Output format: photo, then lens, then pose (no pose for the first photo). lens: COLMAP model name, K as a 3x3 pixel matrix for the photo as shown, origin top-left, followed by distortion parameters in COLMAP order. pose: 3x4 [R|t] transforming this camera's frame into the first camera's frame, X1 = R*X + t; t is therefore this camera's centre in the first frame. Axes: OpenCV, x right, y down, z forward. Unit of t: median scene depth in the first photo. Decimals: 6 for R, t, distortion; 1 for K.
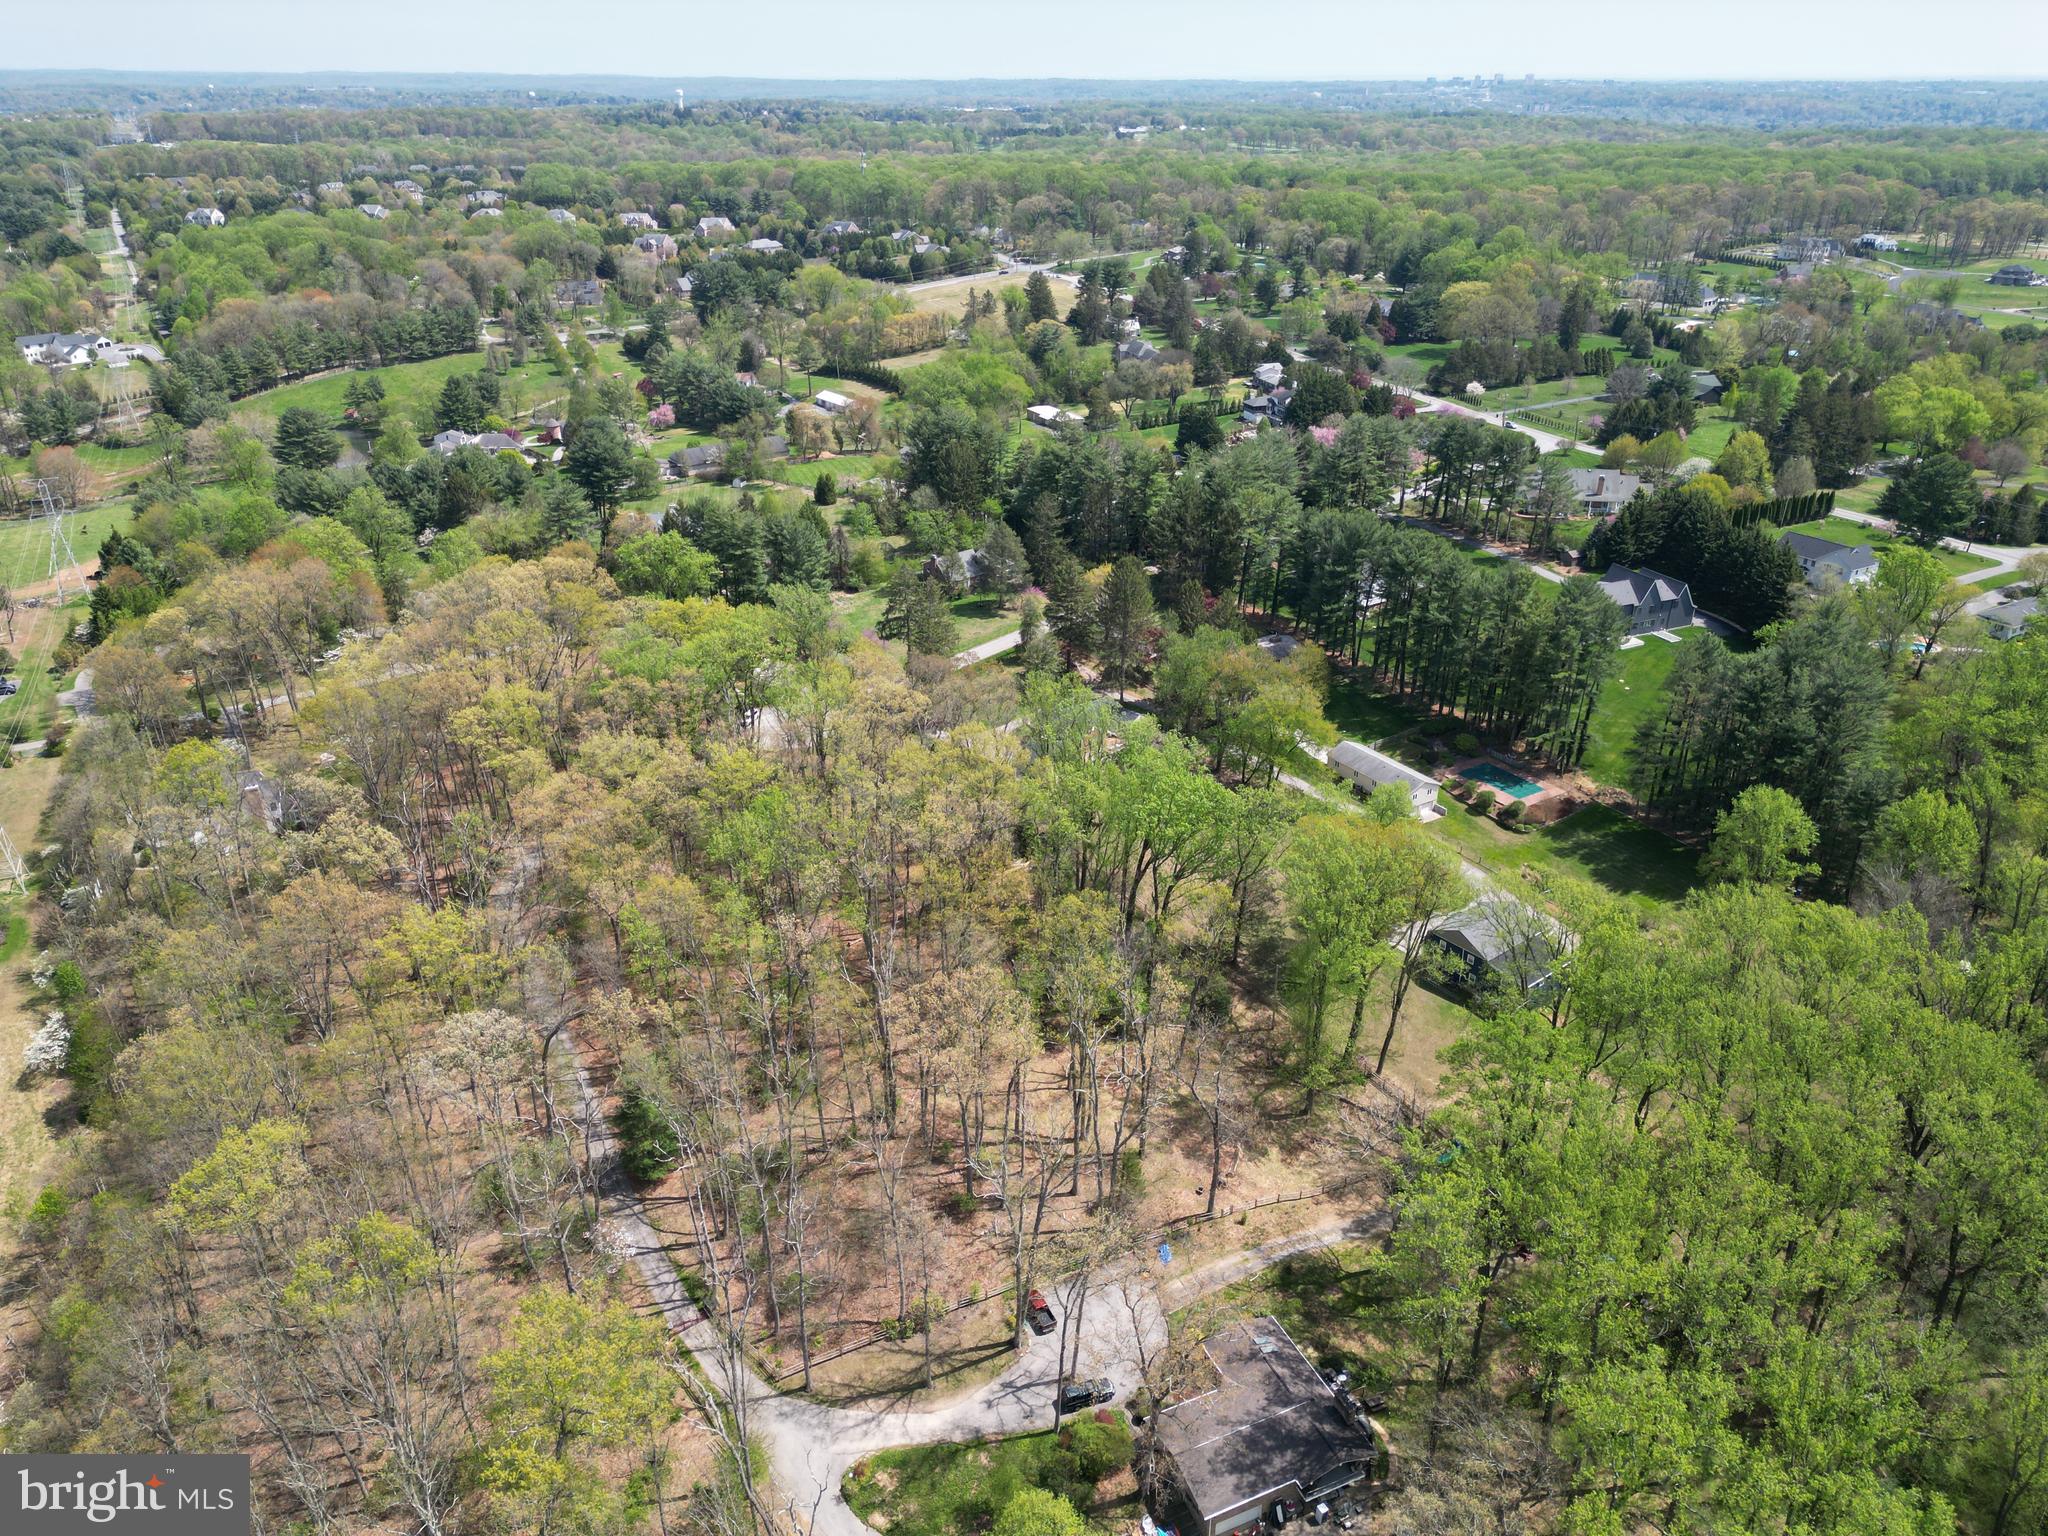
lens RADIAL K [[1434.9, 0, 1024.0], [0, 1434.9, 768.0], [0, 0, 1]] dist [0.073136, -0.069241]
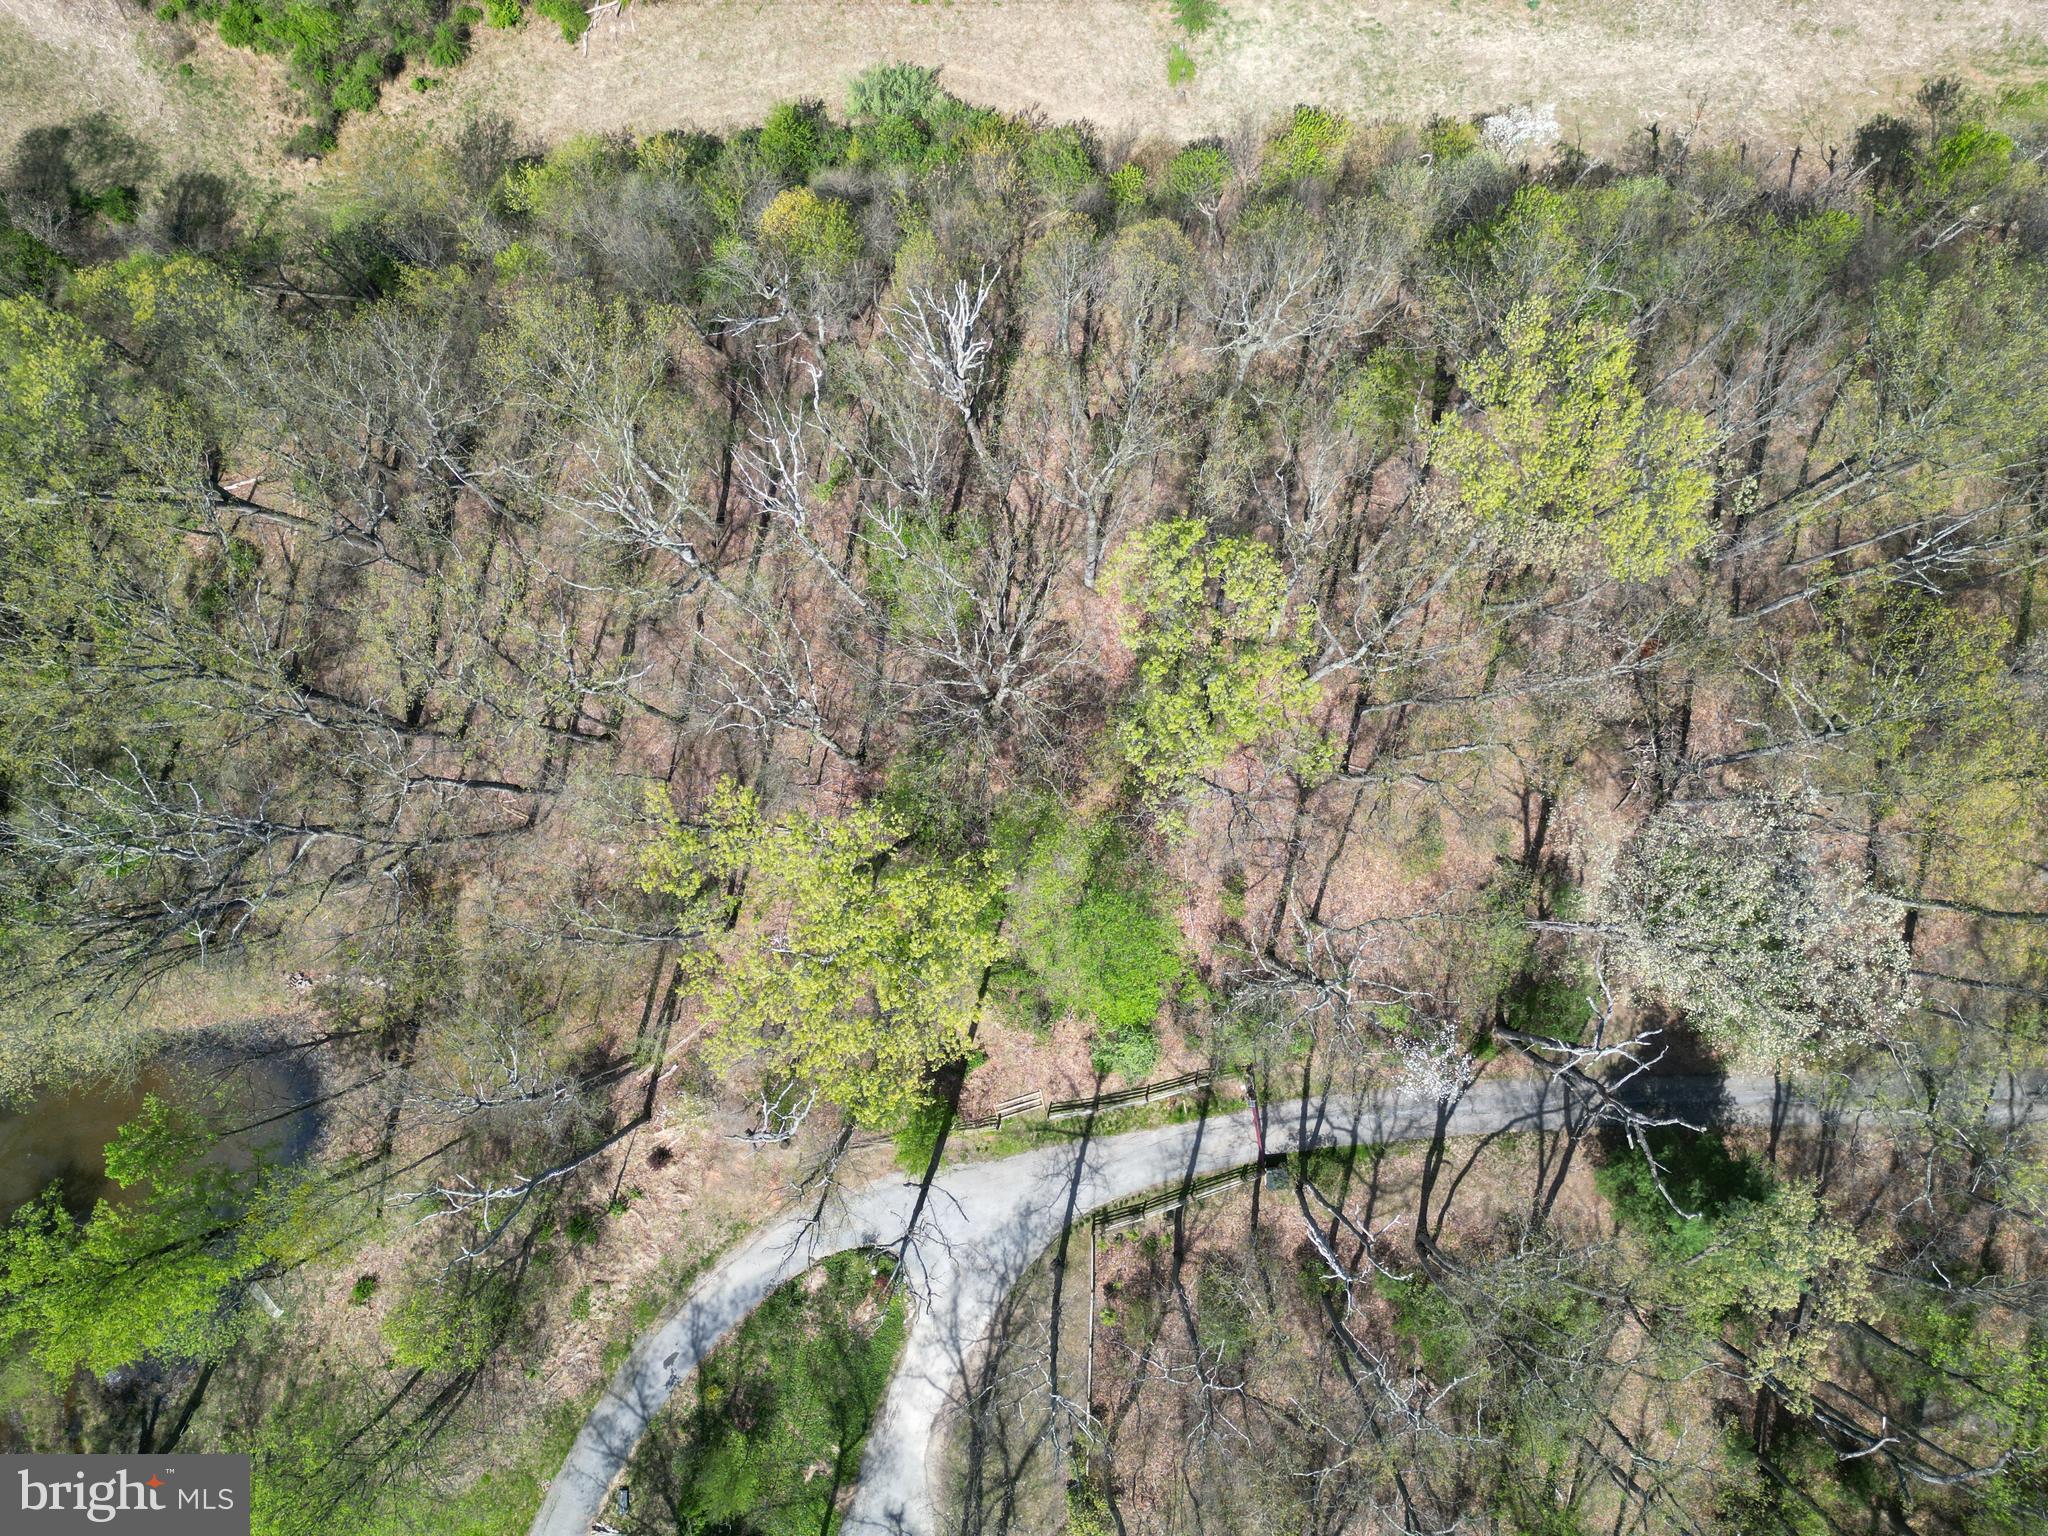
lens RADIAL K [[1434.9, 0, 1024.0], [0, 1434.9, 768.0], [0, 0, 1]] dist [0.073136, -0.069241]
pose [[-0.451014, 0.891947, -0.031903, -0.125273], [-0.373037, -0.155912, 0.914623, -0.041301], [0.810821, 0.424409, 0.403048, 0.258114]]
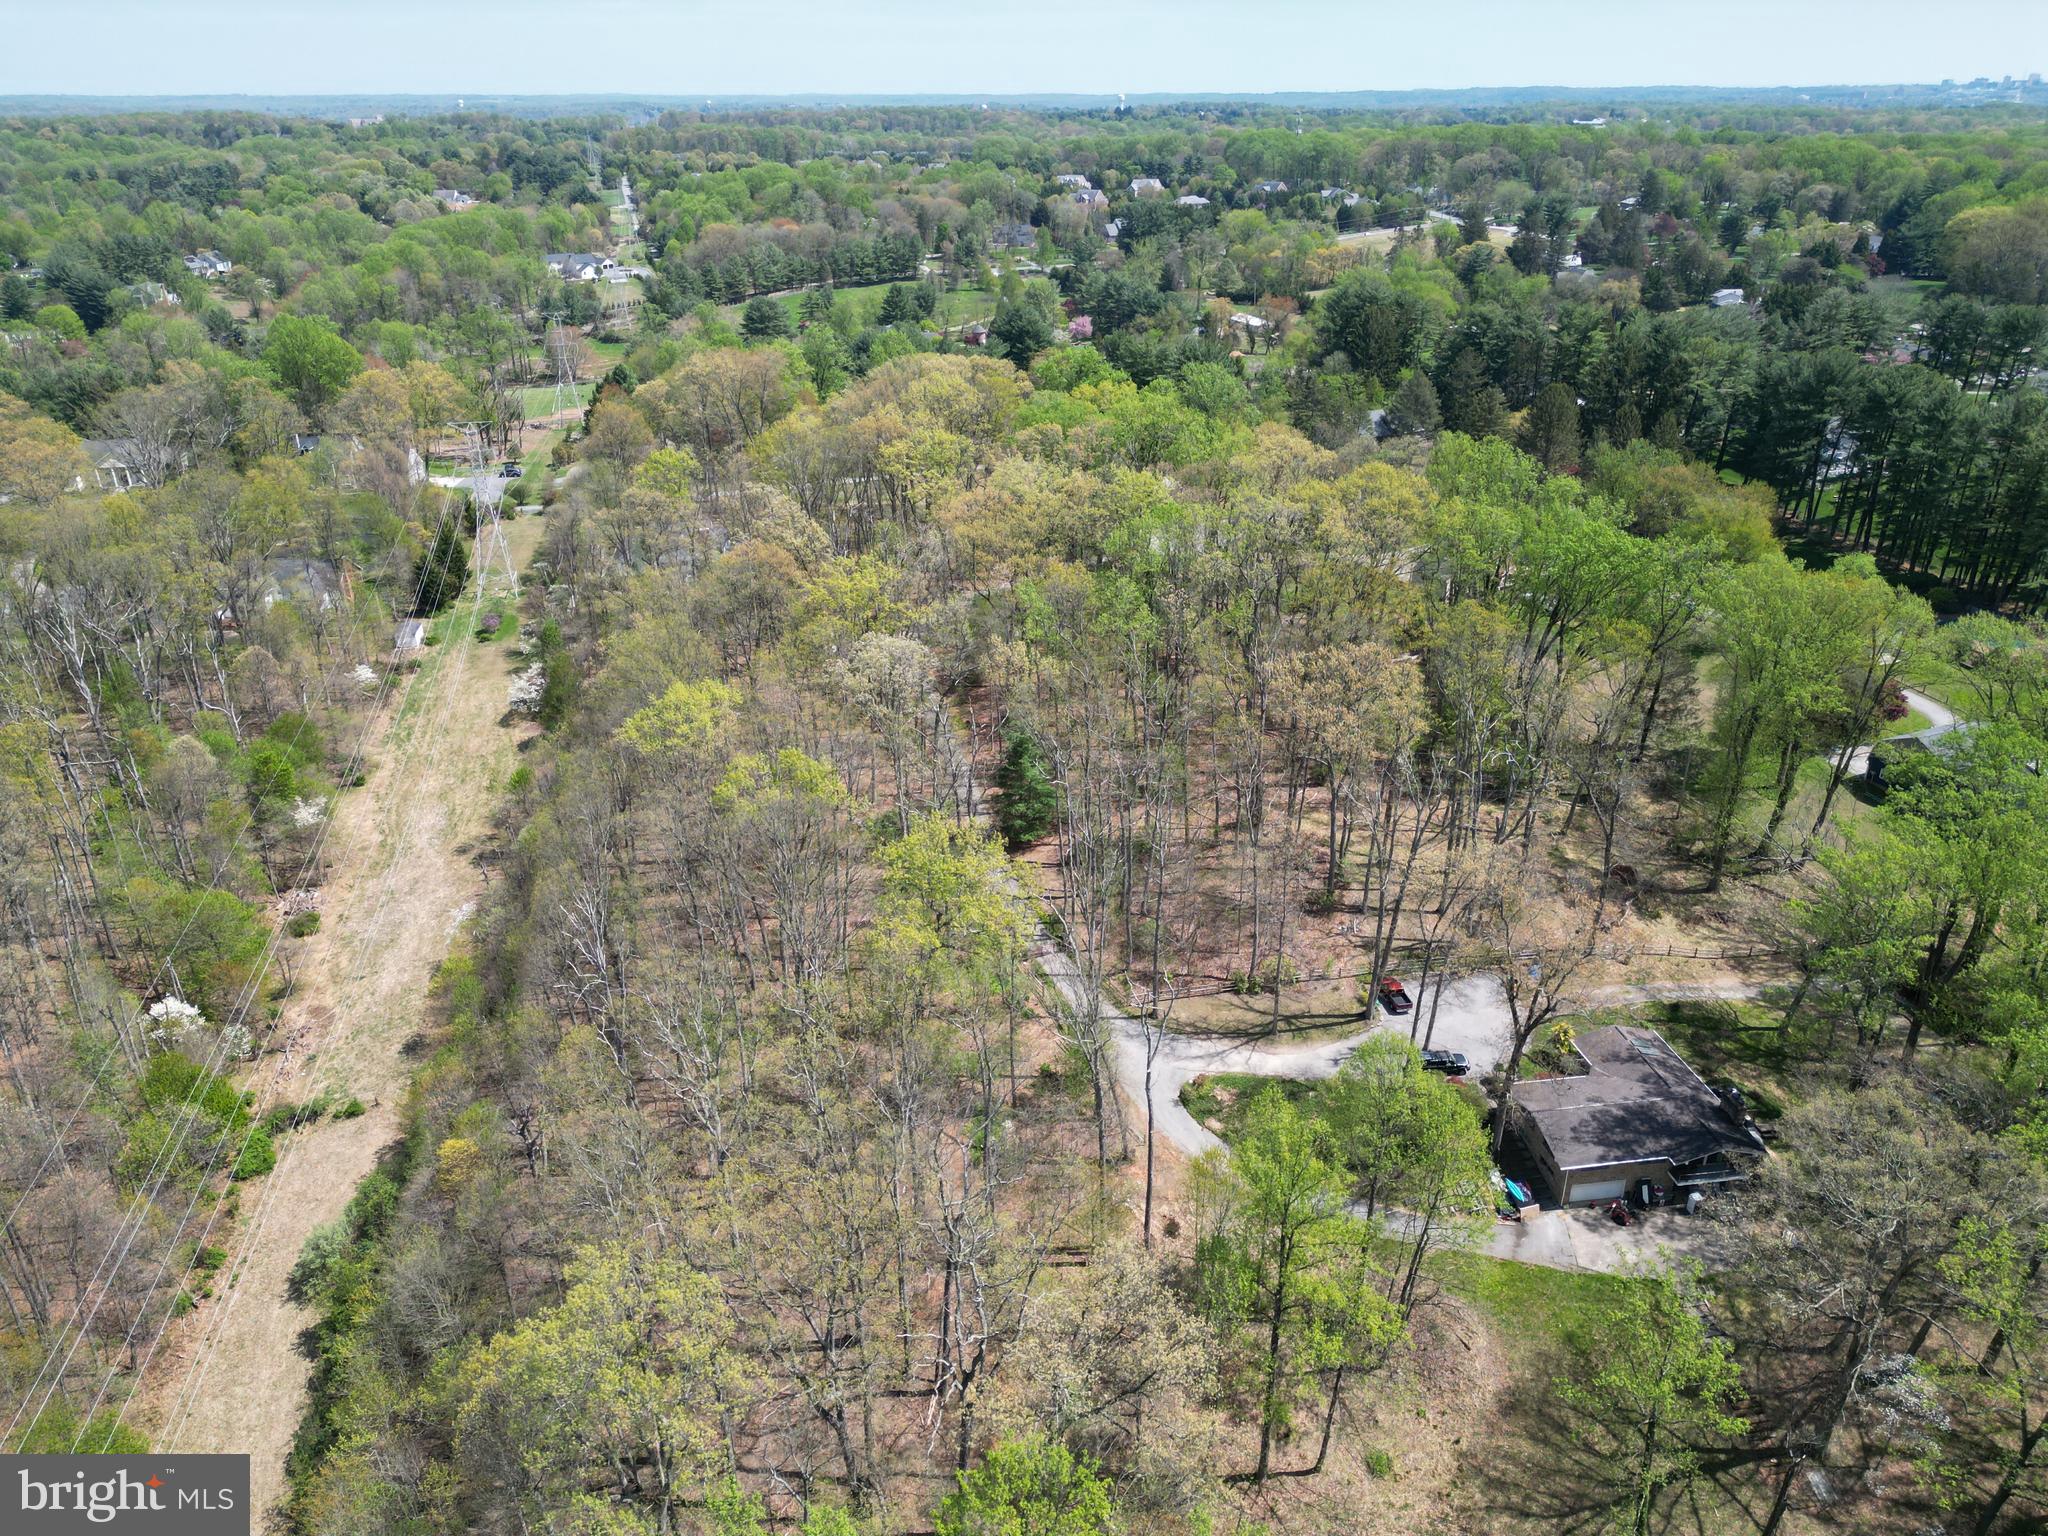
lens RADIAL K [[1434.9, 0, 1024.0], [0, 1434.9, 768.0], [0, 0, 1]] dist [0.073136, -0.069241]
pose [[0.963417, 0.106116, -0.246105, -0.002758], [-0.108546, 0.994084, 0.003710, 0.103748], [0.245043, 0.023140, 0.969236, -0.002239]]
